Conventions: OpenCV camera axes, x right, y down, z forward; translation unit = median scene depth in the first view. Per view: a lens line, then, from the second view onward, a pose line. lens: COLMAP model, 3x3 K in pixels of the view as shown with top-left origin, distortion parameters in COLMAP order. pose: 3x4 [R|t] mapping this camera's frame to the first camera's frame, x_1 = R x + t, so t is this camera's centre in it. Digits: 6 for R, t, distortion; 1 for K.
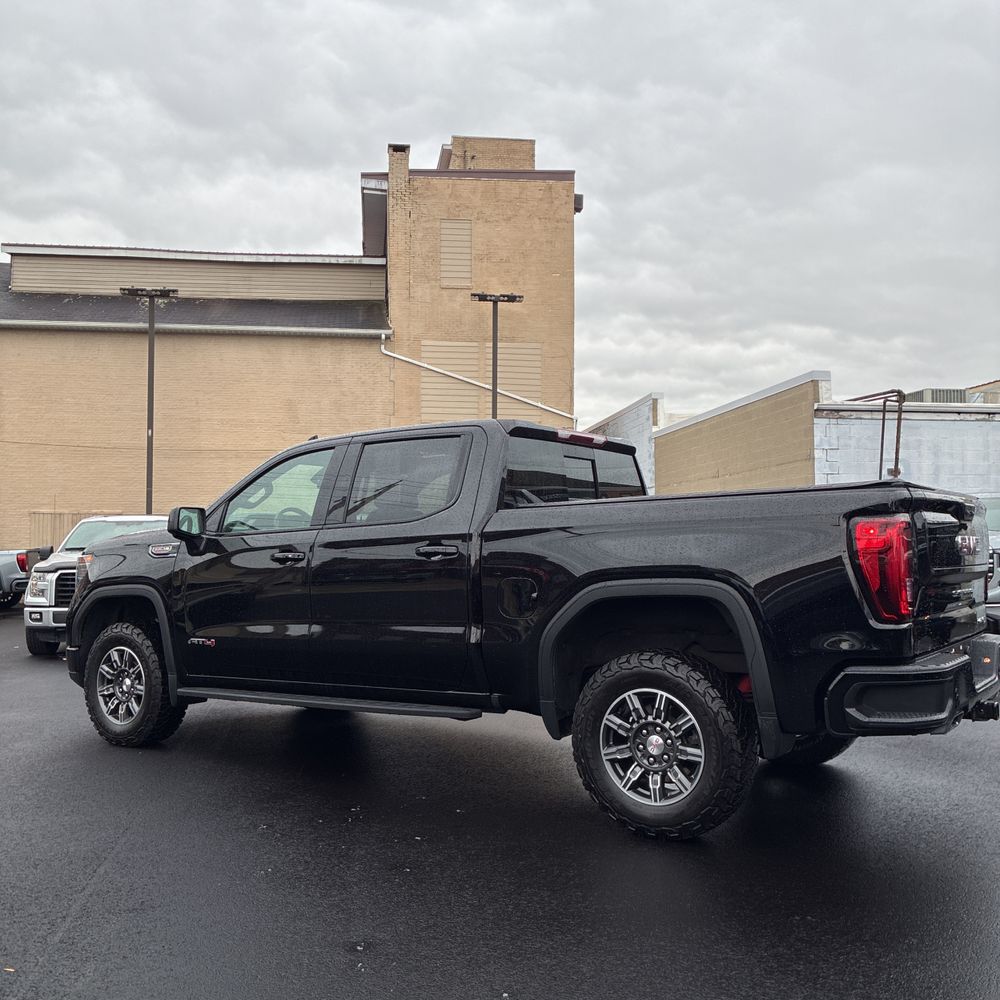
lens RADIAL K [[1021.6, 0, 498.4], [0, 1021.6, 495.2], [0, 0, 1]] dist [0.016123, 0.000000]
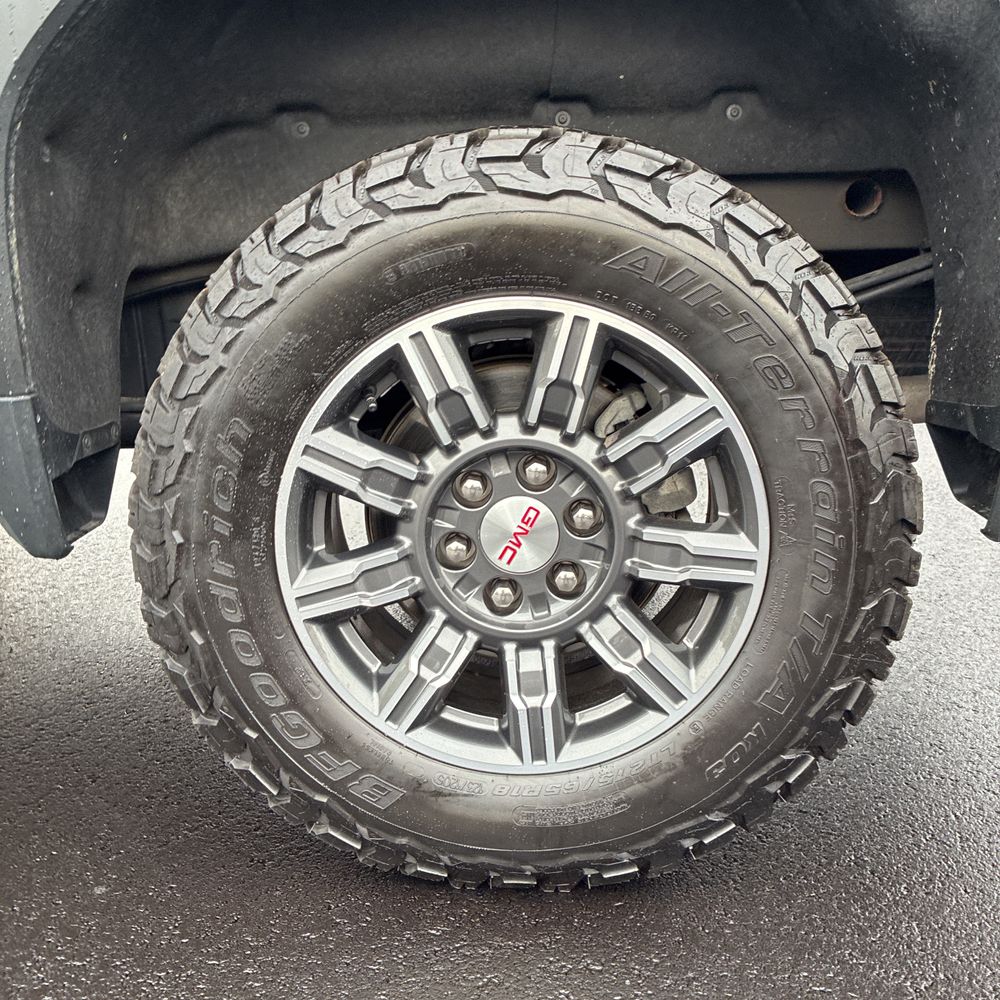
lens RADIAL K [[1021.6, 0, 497.8], [0, 1021.6, 497.1], [0, 0, 1]] dist [0.016123, 0.000000]
pose [[0.840069, -0.108429, 0.531533, 0.020988], [-0.027539, 0.970034, 0.241404, 0.176693], [-0.541780, -0.217434, 0.811909, 0.806815]]
